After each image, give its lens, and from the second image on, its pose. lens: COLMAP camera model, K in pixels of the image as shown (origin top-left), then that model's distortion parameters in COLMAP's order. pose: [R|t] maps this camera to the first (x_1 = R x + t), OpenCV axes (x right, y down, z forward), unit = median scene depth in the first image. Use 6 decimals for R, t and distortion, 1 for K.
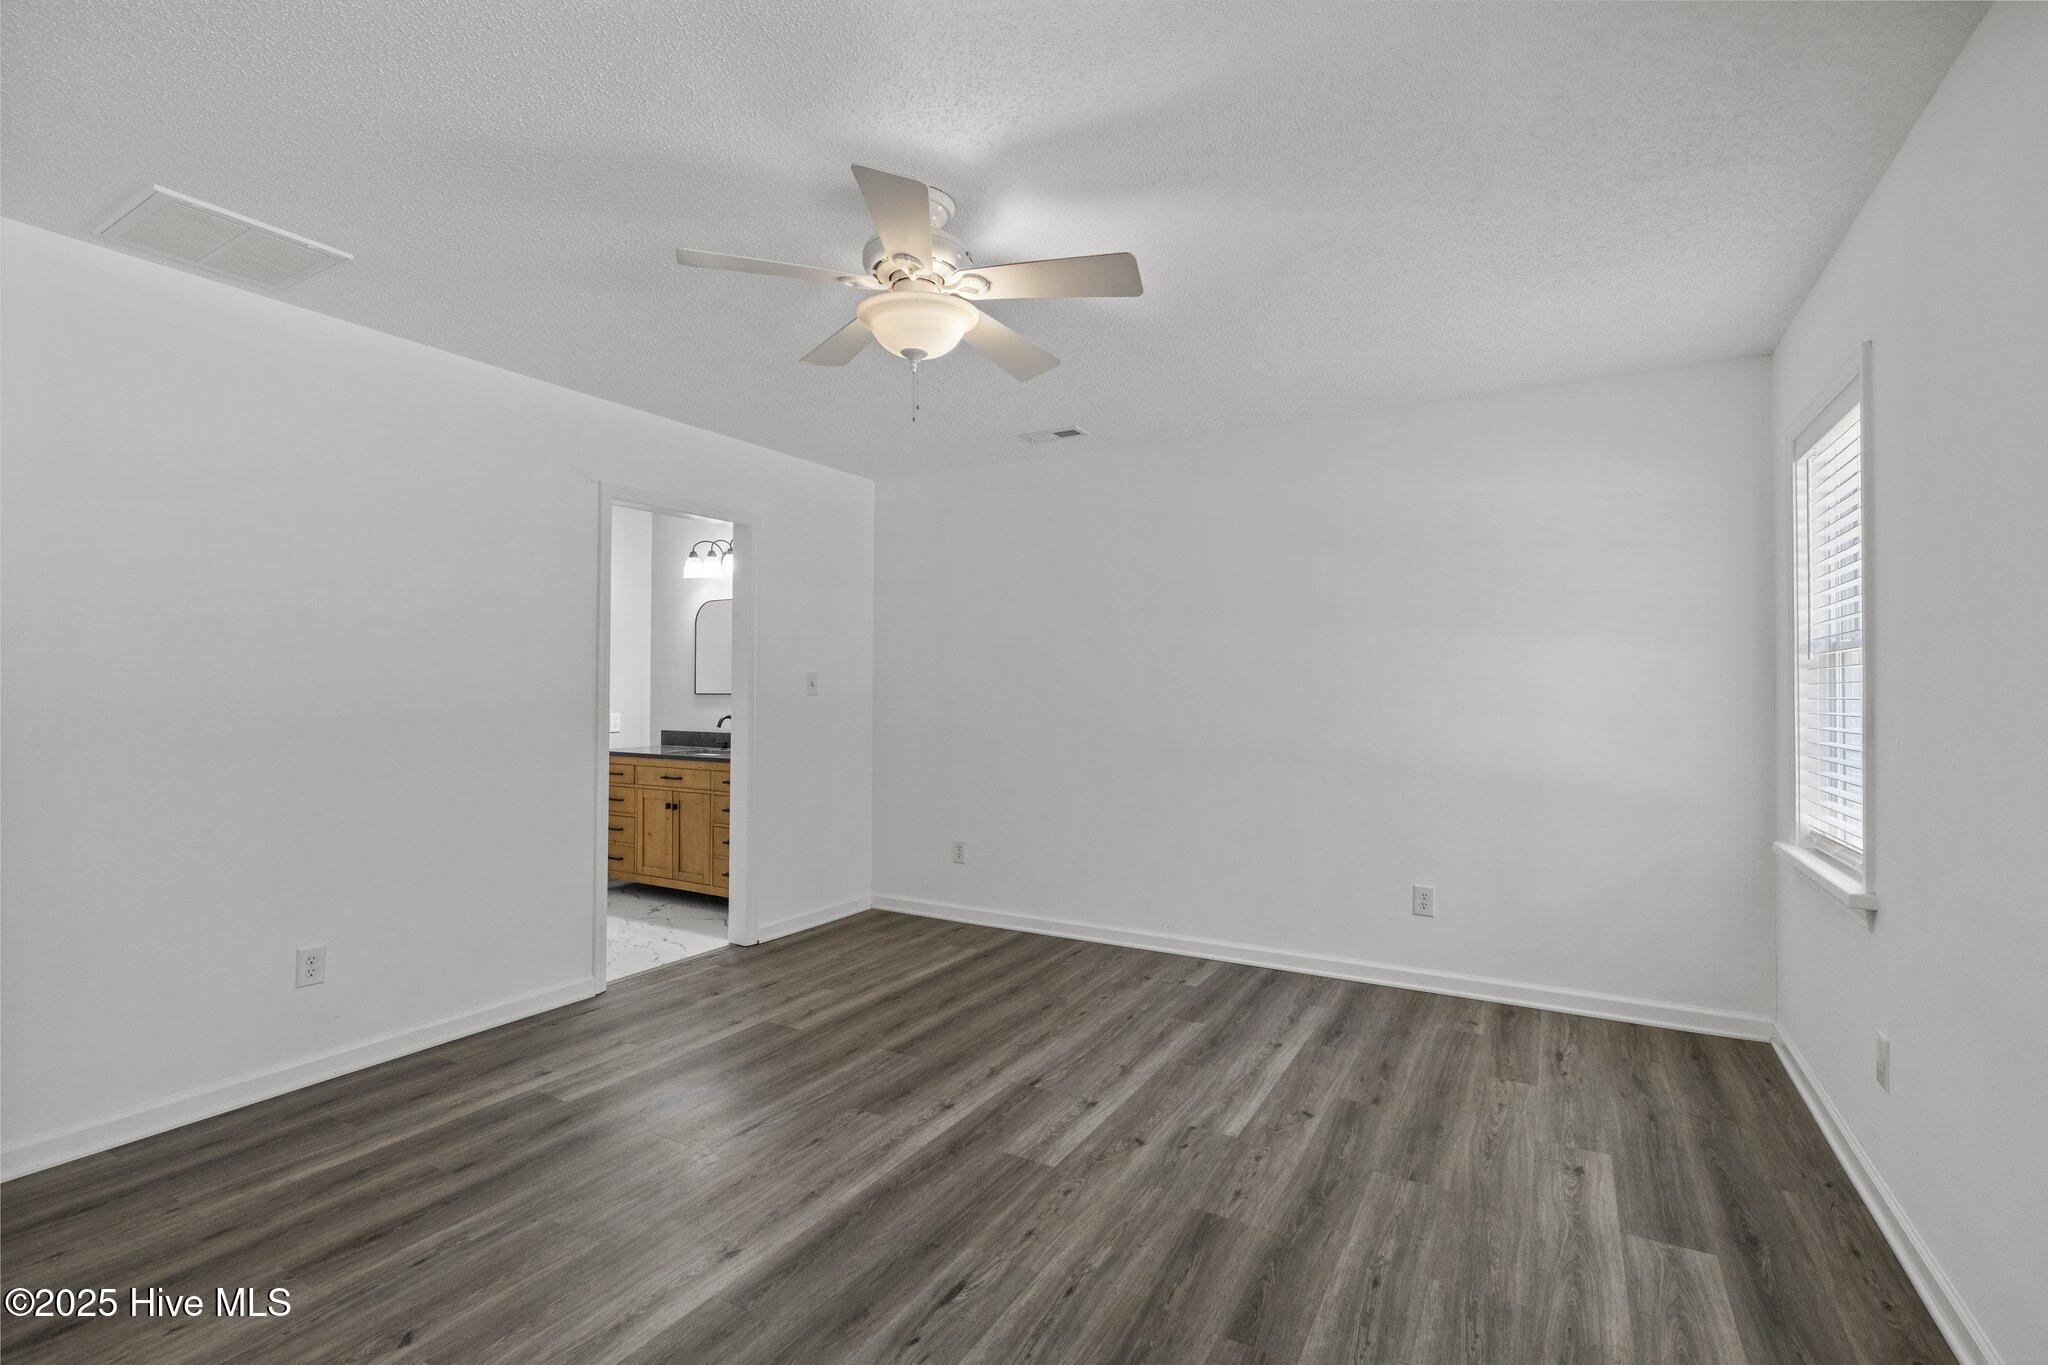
lens RADIAL K [[923.0, 0, 1012.5], [0, 923.0, 698.4], [0, 0, 1]] dist [0.000142, -0.000019]
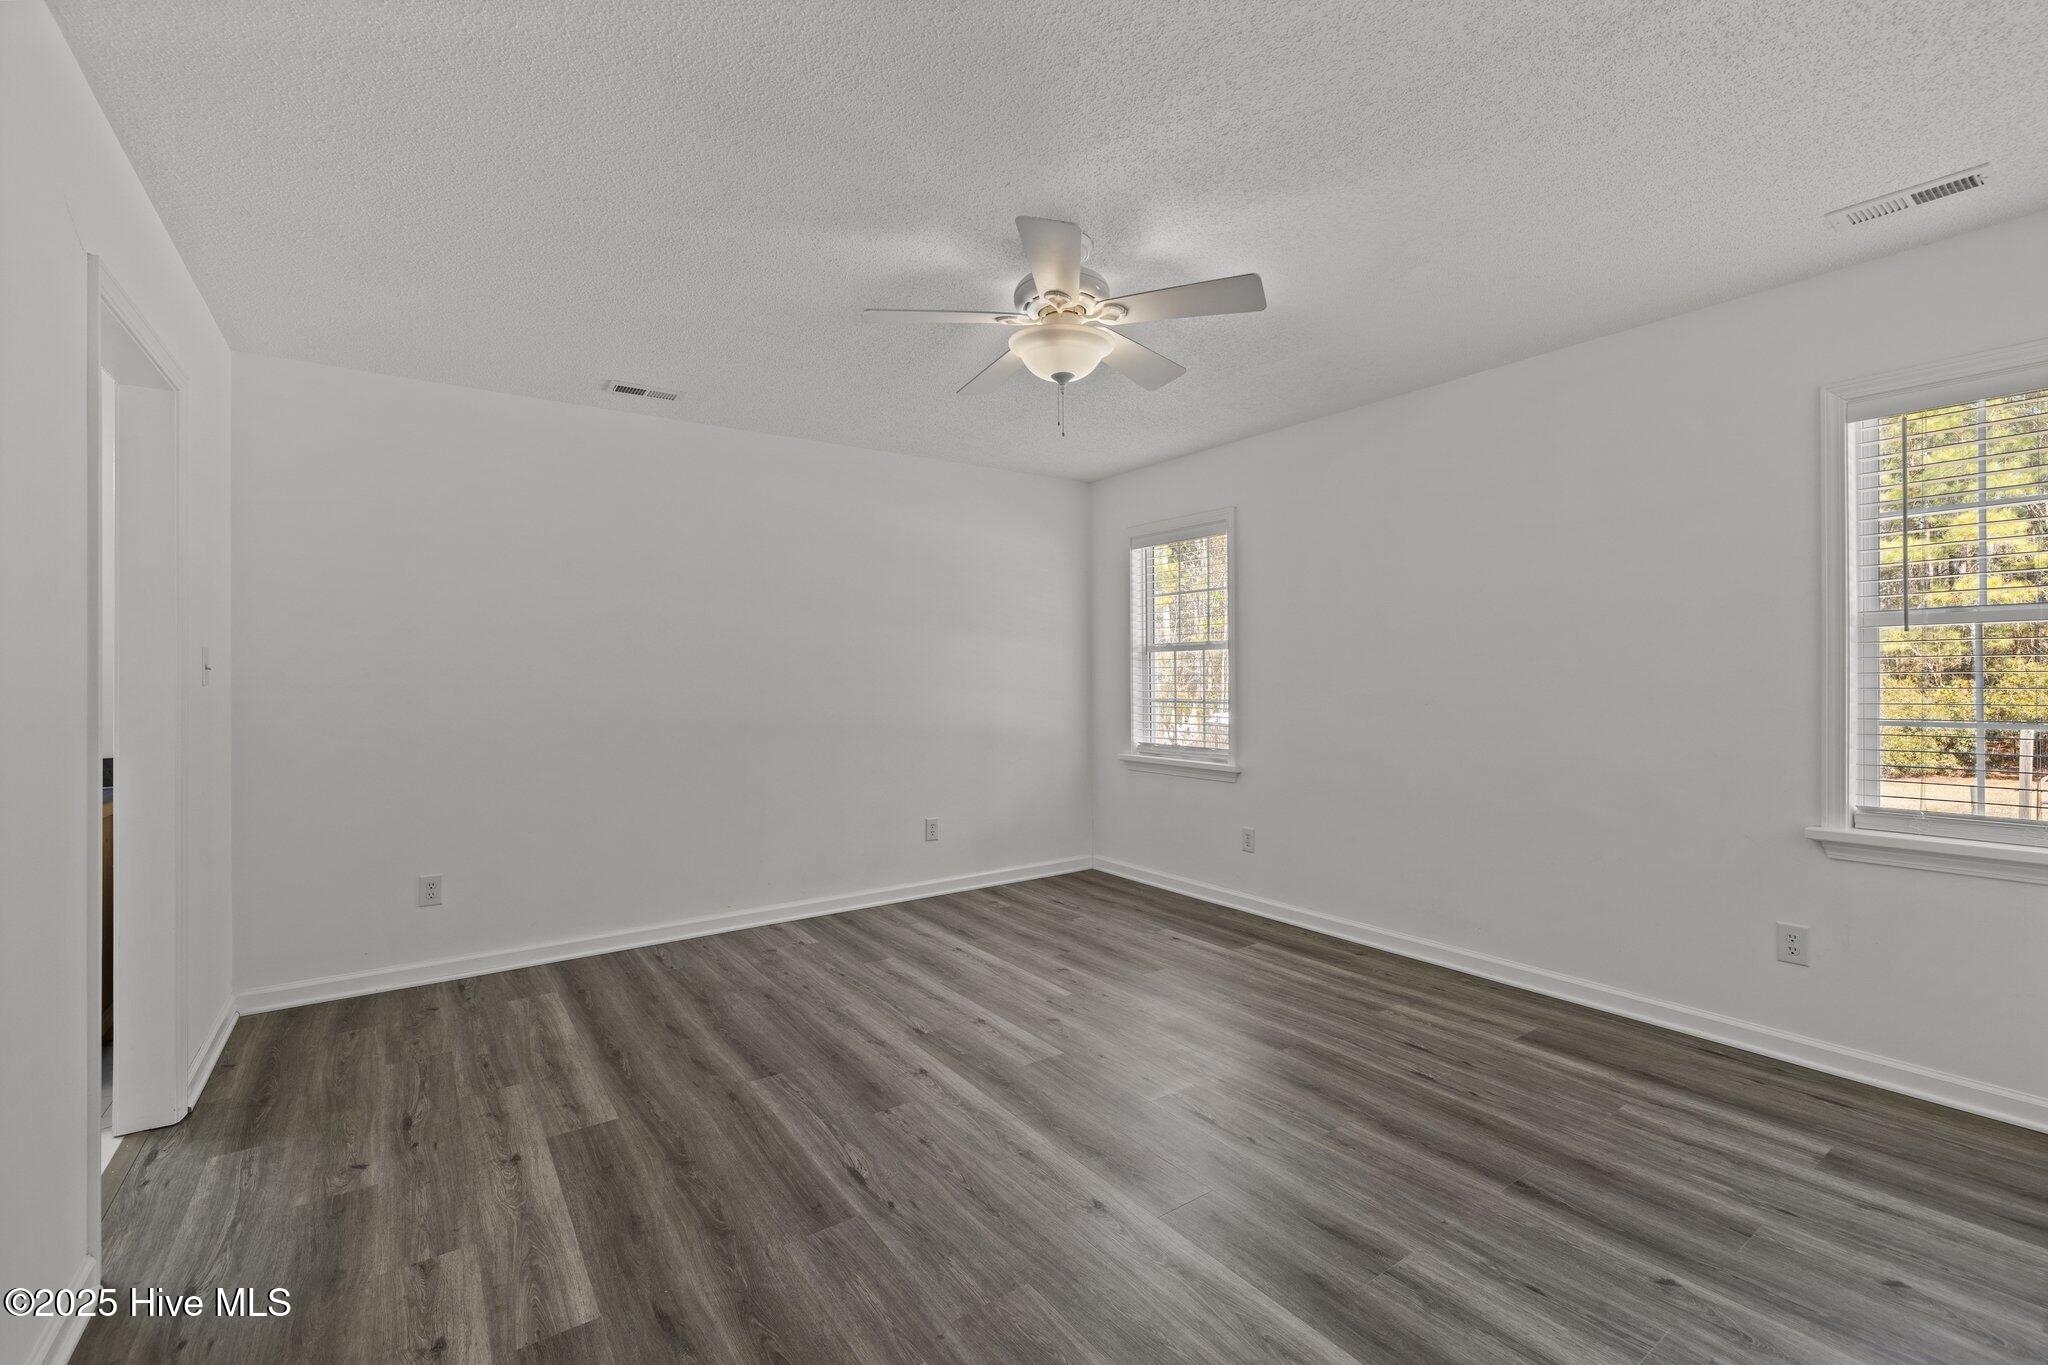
lens RADIAL K [[897.6, 0, 1022.2], [0, 897.6, 668.2], [0, 0, 1]] dist [0.009420, -0.000708]
pose [[0.396811, 0.007850, 0.917867, -0.749003], [0.009554, 0.999874, -0.012681, 0.006484], [-0.917851, 0.013801, 0.396686, 0.393418]]
